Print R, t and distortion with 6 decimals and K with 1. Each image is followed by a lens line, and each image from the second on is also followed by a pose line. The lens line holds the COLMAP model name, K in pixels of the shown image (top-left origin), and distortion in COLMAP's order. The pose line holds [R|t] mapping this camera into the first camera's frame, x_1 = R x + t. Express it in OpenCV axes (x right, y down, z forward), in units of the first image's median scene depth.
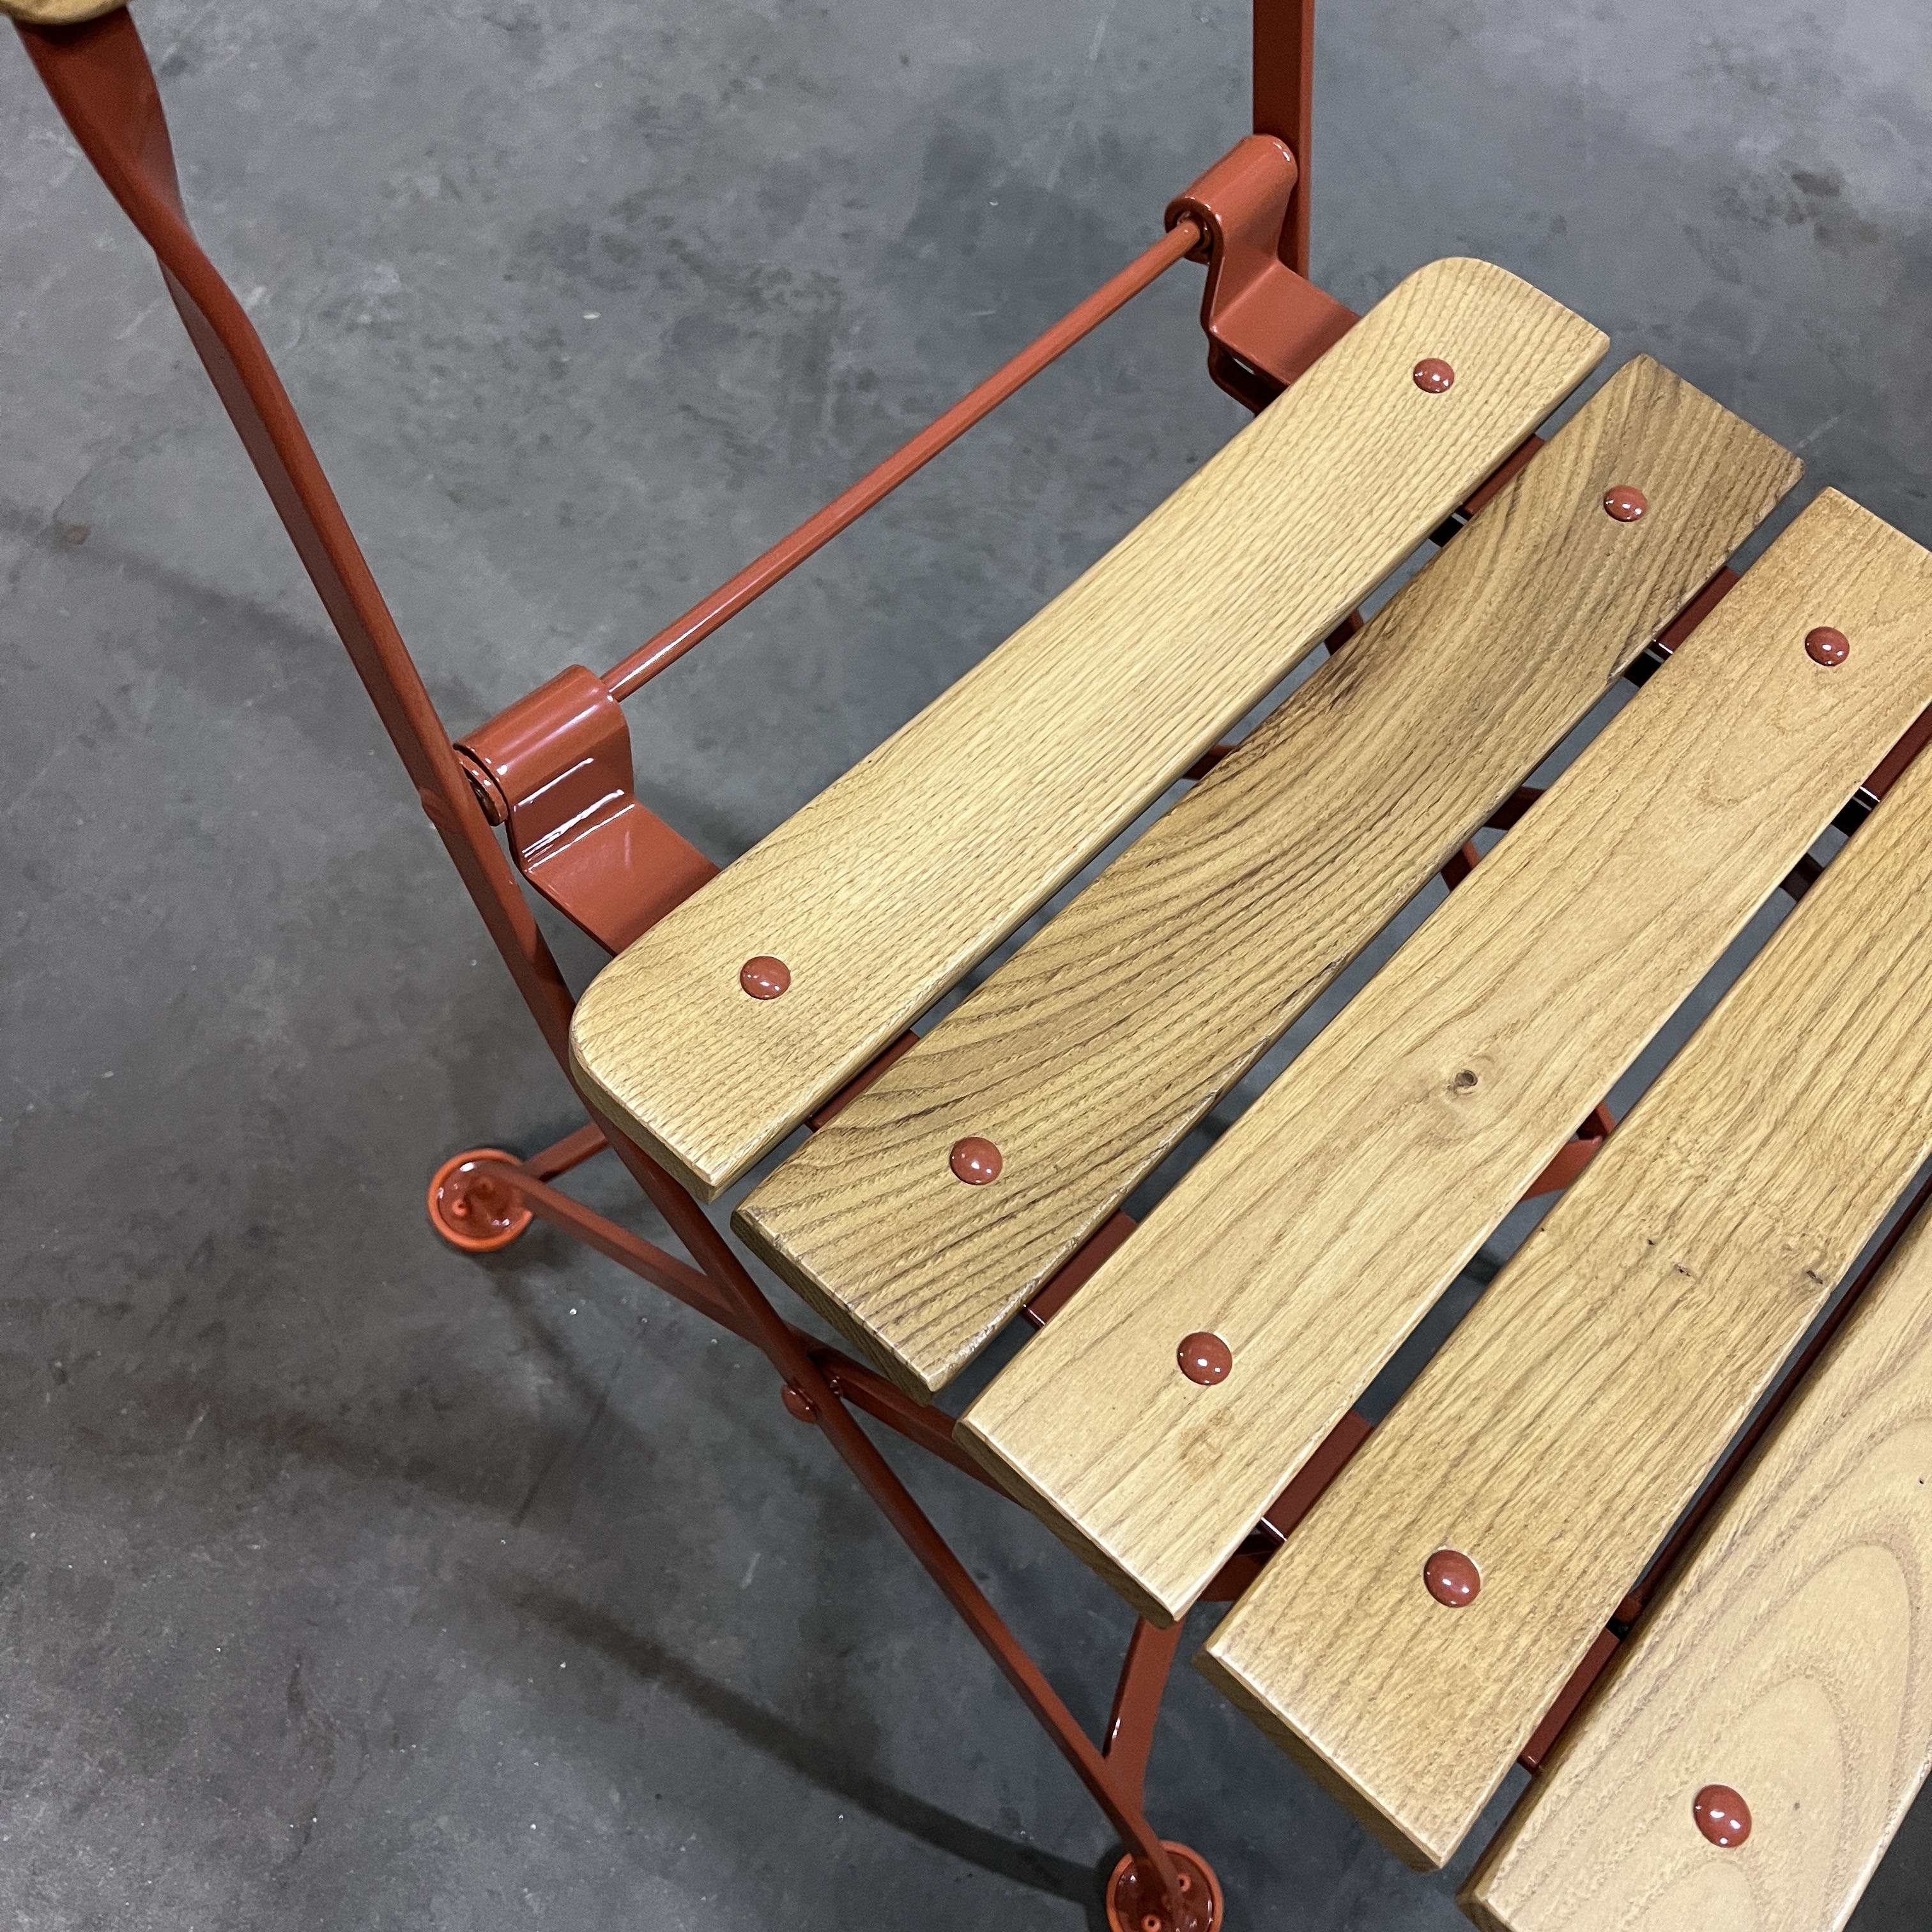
lens RADIAL K [[1971.7, 0, 966.0], [0, 1971.7, 966.0], [0, 0, 1]] dist [0.031974, -0.042131]
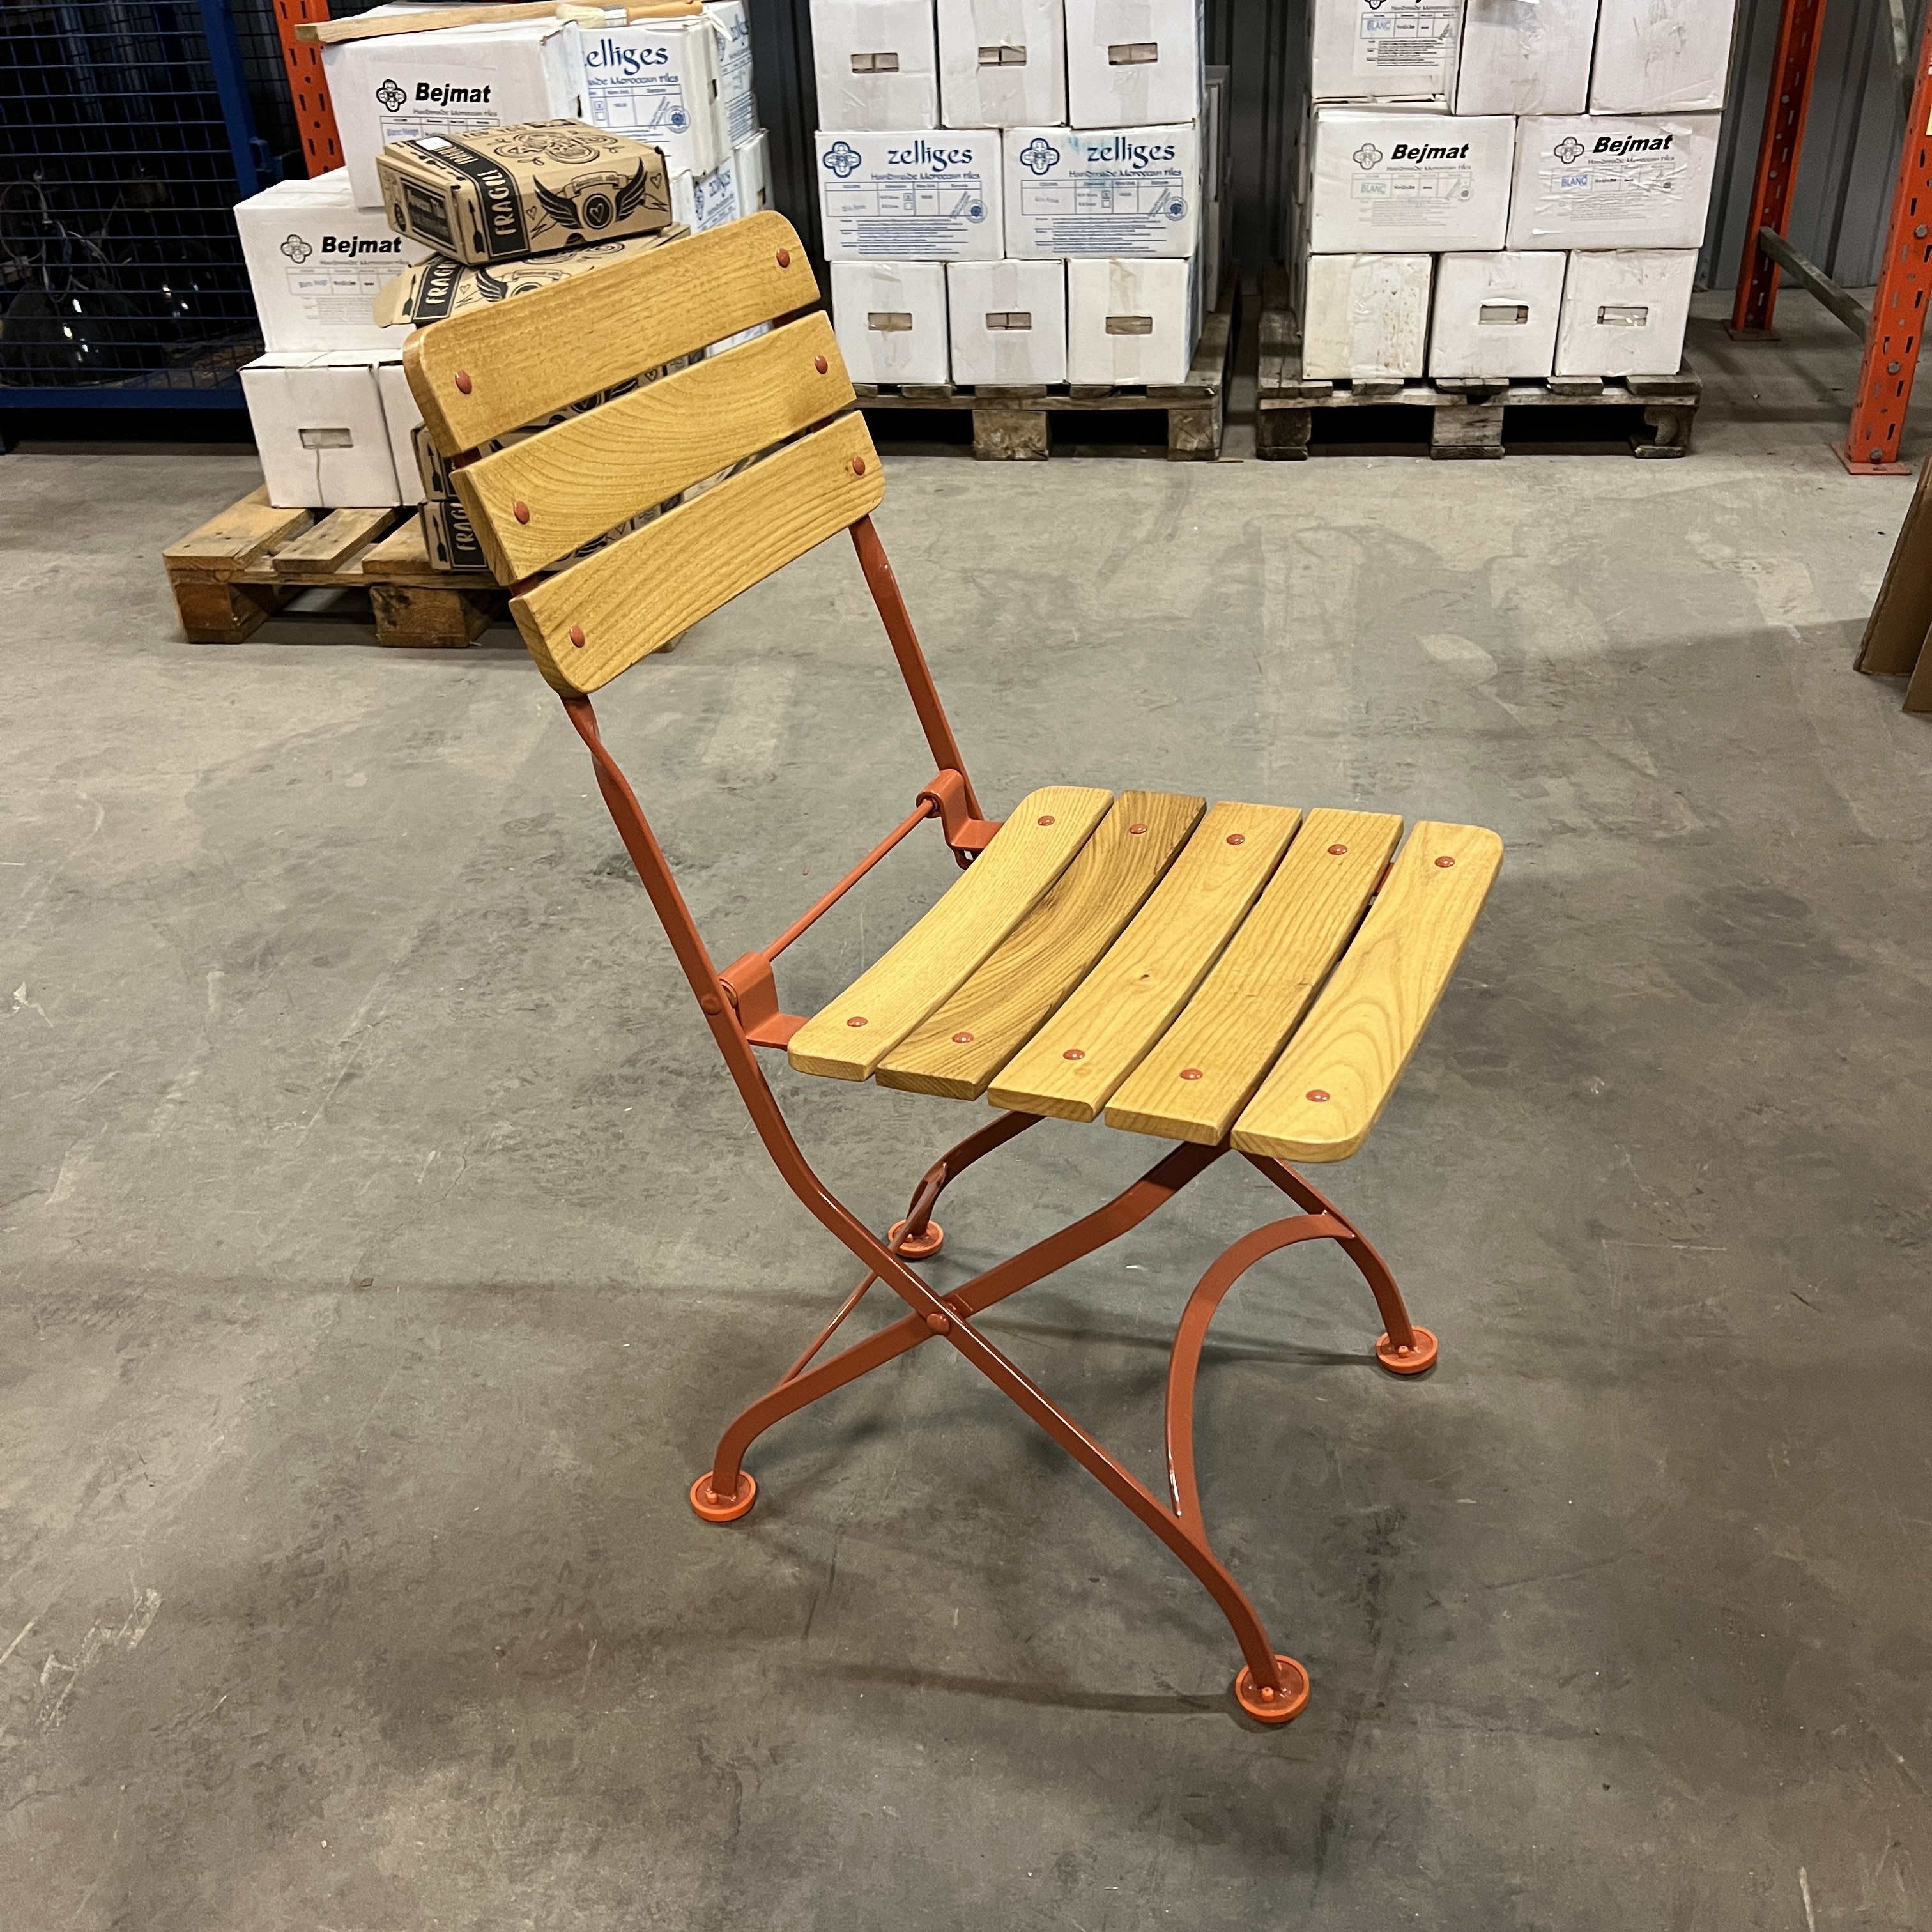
lens RADIAL K [[1937.5, 0, 966.0], [0, 1937.5, 966.0], [0, 0, 1]] dist [0.193415, -0.412452]
pose [[0.940177, -0.300760, 0.160037, -0.288950], [0.339144, 0.781560, -0.523589, 1.067490], [0.032396, 0.546541, 0.836805, -0.880812]]
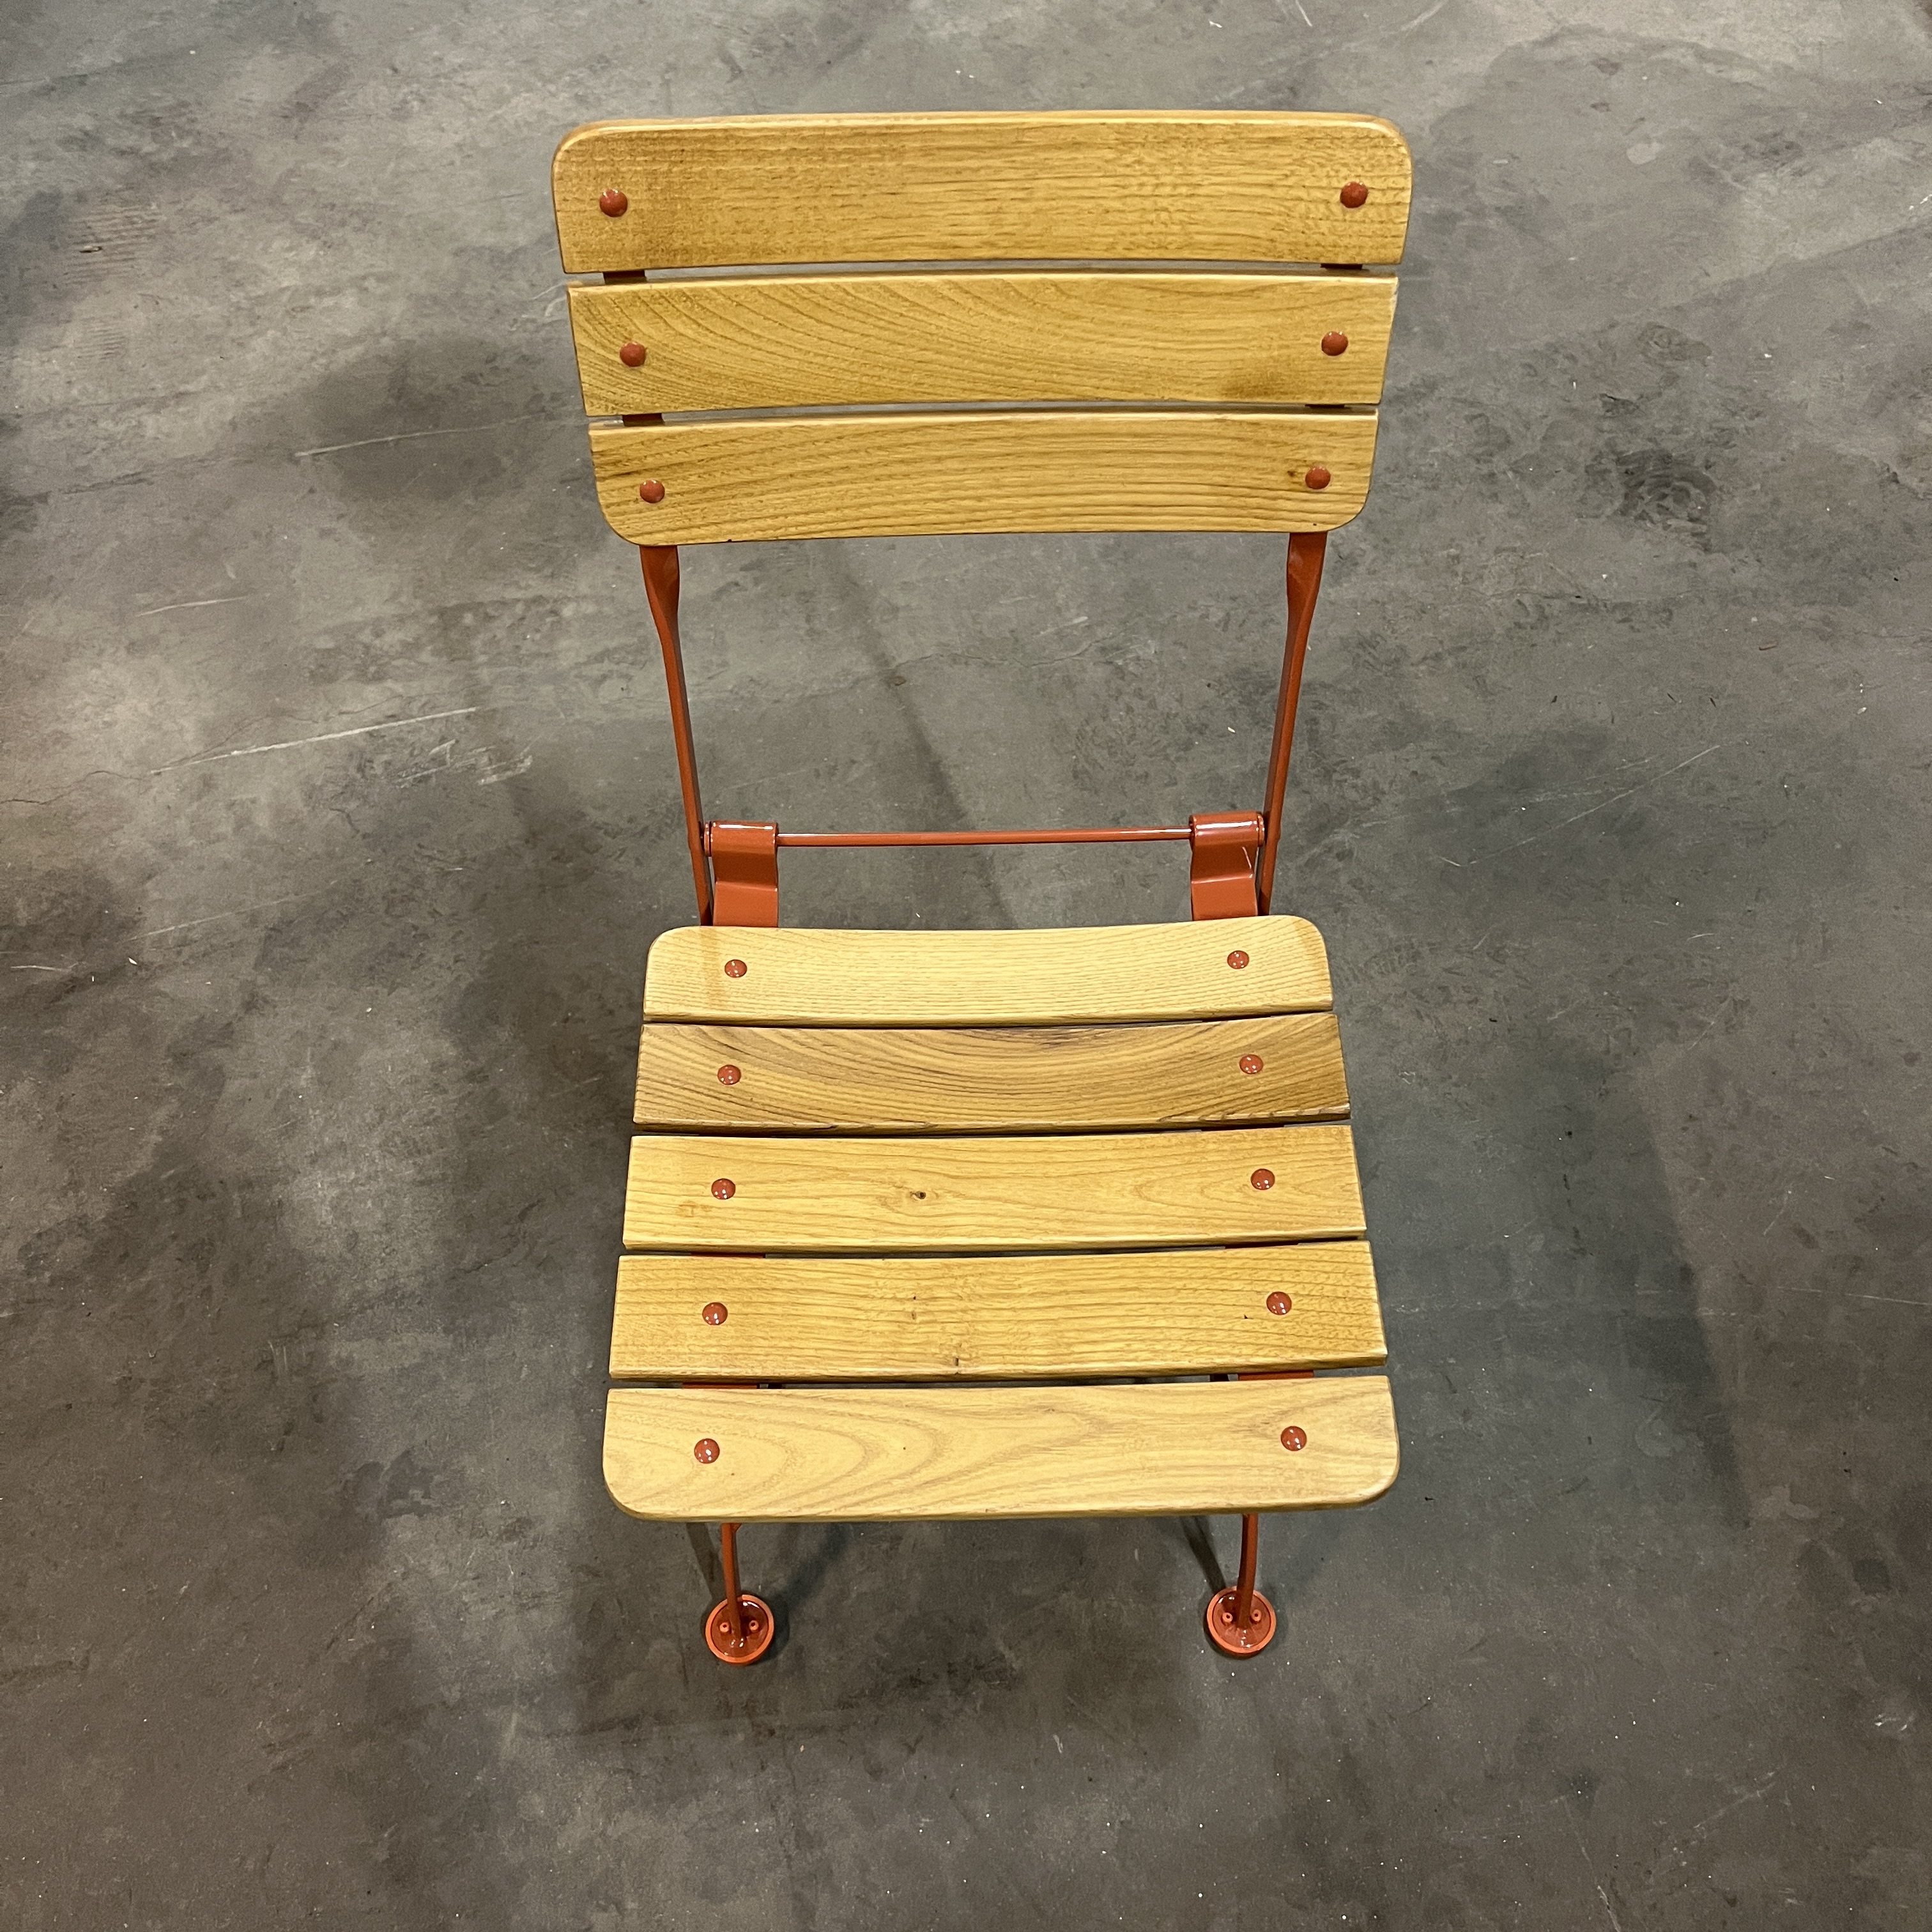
lens RADIAL K [[1936.6, 0, 971.1], [0, 1936.6, 957.2], [0, 0, 1]] dist [0.124382, -0.177857]
pose [[0.680702, 0.555260, -0.477840, 0.999711], [-0.617657, 0.785747, 0.033178, -0.215081], [0.393884, 0.272557, 0.877820, -0.765670]]
